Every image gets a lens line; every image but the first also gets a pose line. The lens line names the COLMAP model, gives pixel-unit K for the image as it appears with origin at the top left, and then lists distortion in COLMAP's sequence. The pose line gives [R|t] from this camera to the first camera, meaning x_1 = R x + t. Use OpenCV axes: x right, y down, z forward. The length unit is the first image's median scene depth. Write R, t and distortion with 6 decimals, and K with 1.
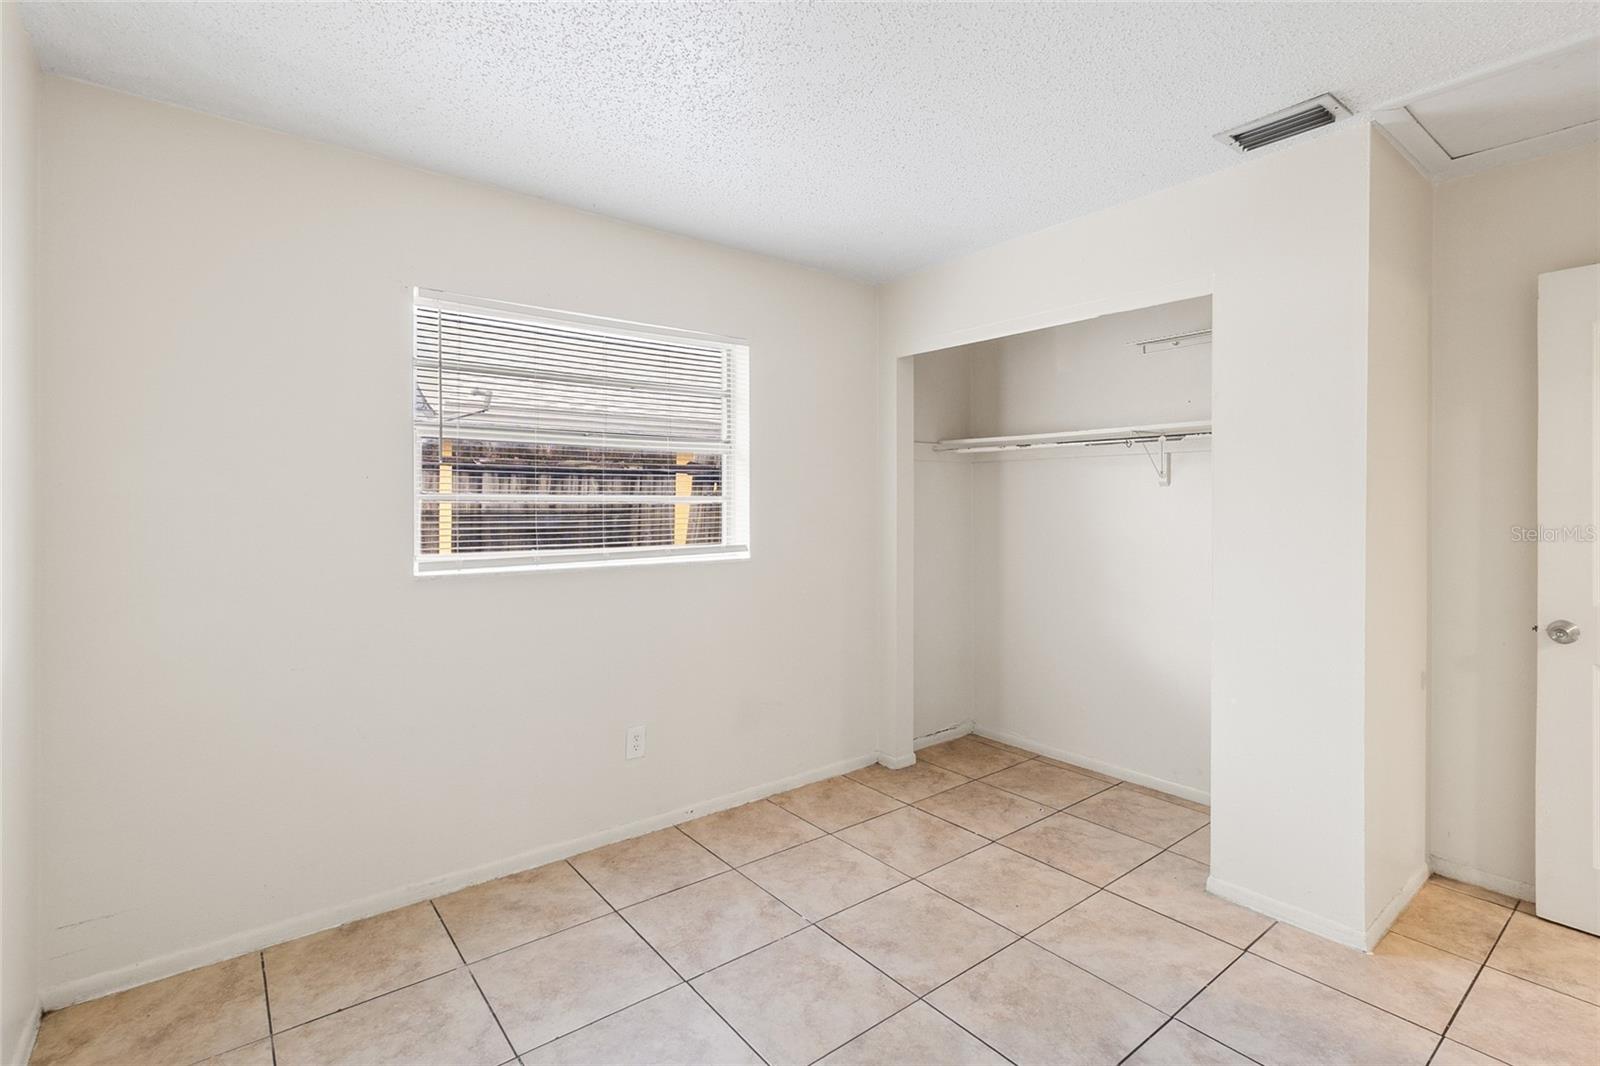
lens RADIAL K [[741.4, 0, 827.9], [0, 741.4, 509.3], [0, 0, 1]] dist [0.001295, -0.001009]
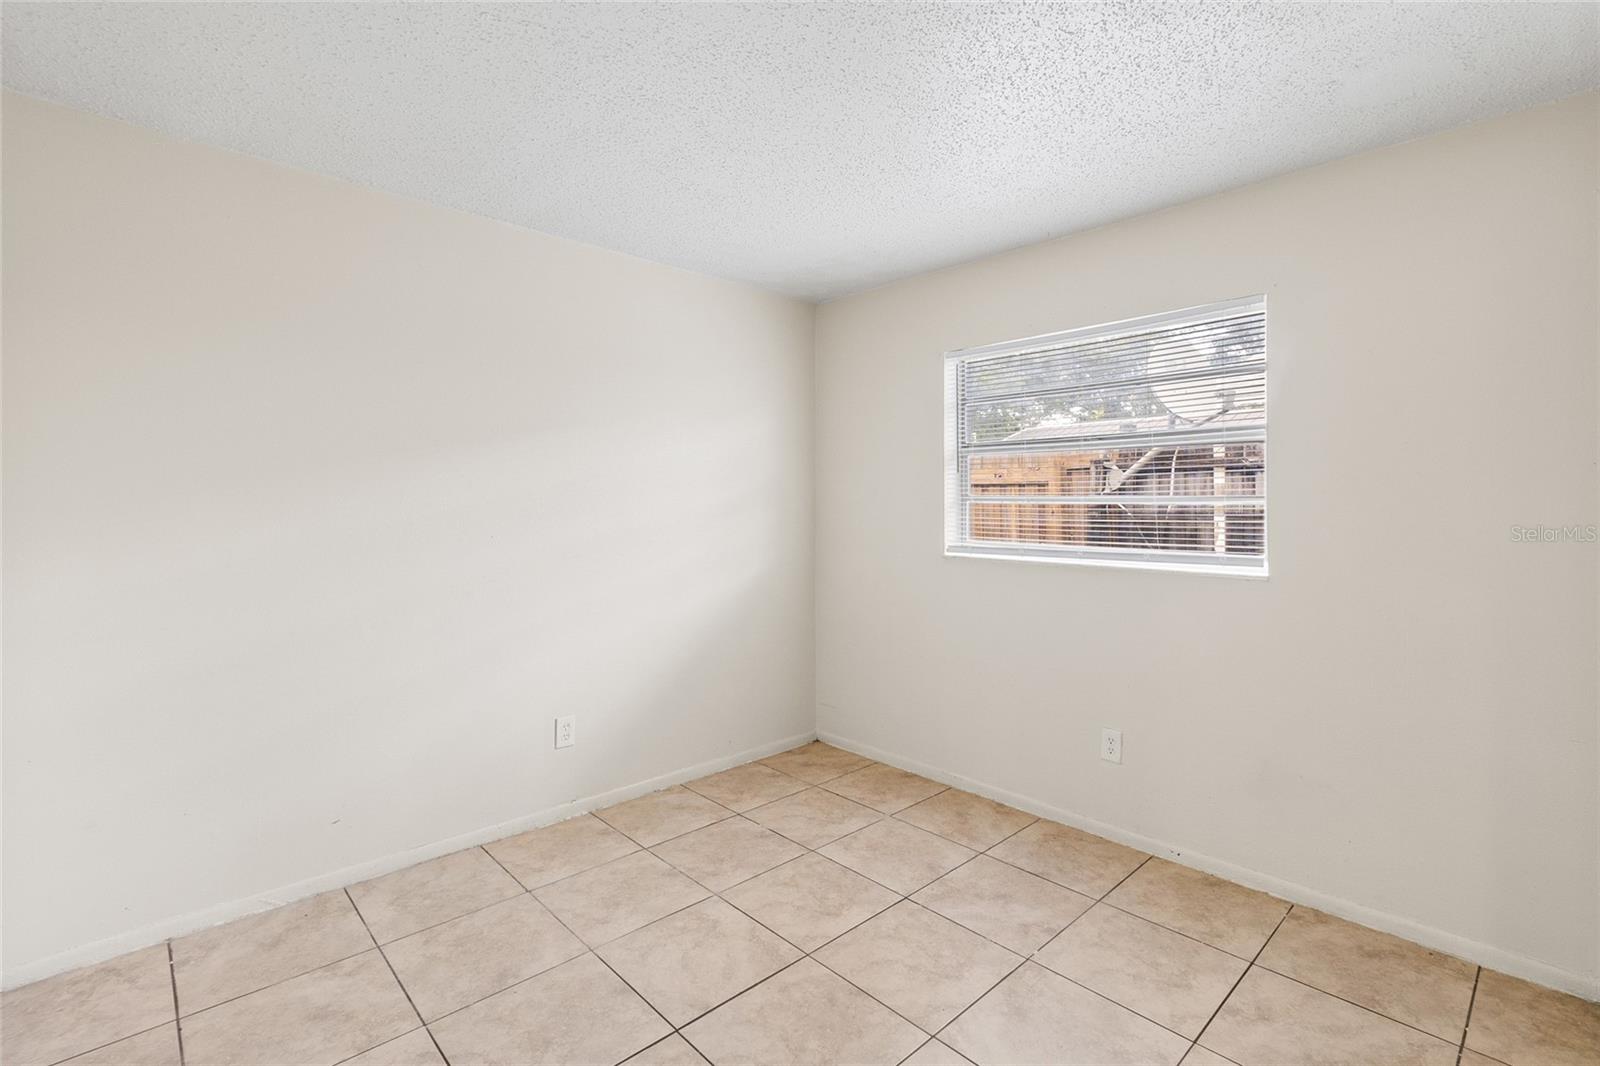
lens RADIAL K [[741.4, 0, 800.4], [0, 741.4, 508.8], [0, 0, 1]] dist [0.001295, -0.001009]
pose [[0.061794, 0.007886, -0.998058, 0.675321], [-0.005233, 0.999958, 0.007577, -0.007007], [0.998075, 0.004754, 0.061832, 0.502200]]
